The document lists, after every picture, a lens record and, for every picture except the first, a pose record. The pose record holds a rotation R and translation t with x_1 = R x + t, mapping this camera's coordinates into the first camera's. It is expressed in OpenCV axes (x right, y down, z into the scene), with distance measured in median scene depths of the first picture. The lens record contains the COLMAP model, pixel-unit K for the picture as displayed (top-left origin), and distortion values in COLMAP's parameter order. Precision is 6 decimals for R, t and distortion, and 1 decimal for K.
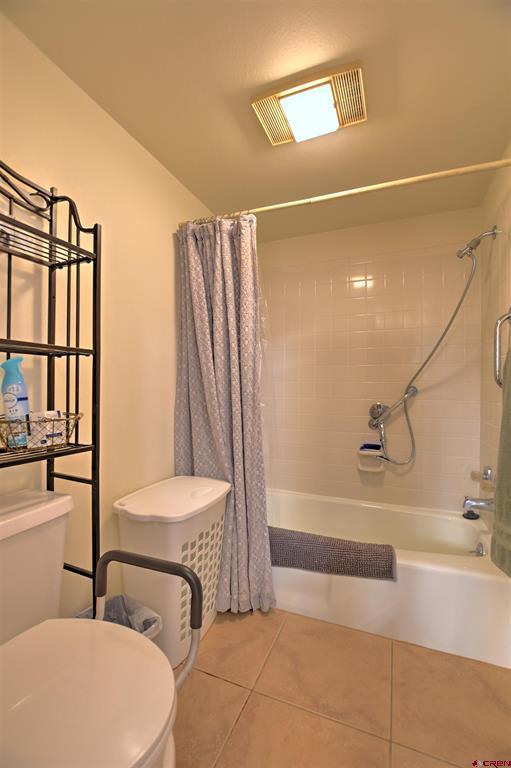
lens RADIAL K [[340.6, 0, 254.0], [0, 340.6, 383.0], [0, 0, 1]] dist [-0.027889, 0.003582]
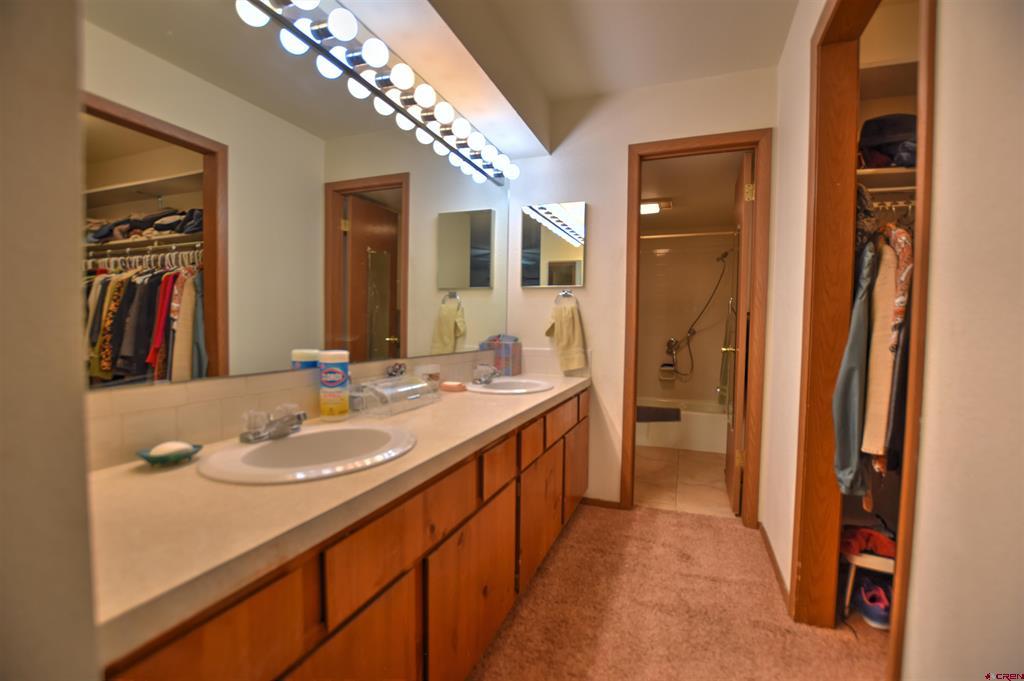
lens RADIAL K [[454.1, 0, 514.1], [0, 454.1, 343.1], [0, 0, 1]] dist [-0.027889, 0.003582]
pose [[0.999348, 0.007762, 0.035247, -0.498708], [-0.009044, 0.999298, 0.036354, 0.004881], [-0.034940, -0.036649, 0.998717, -1.218411]]
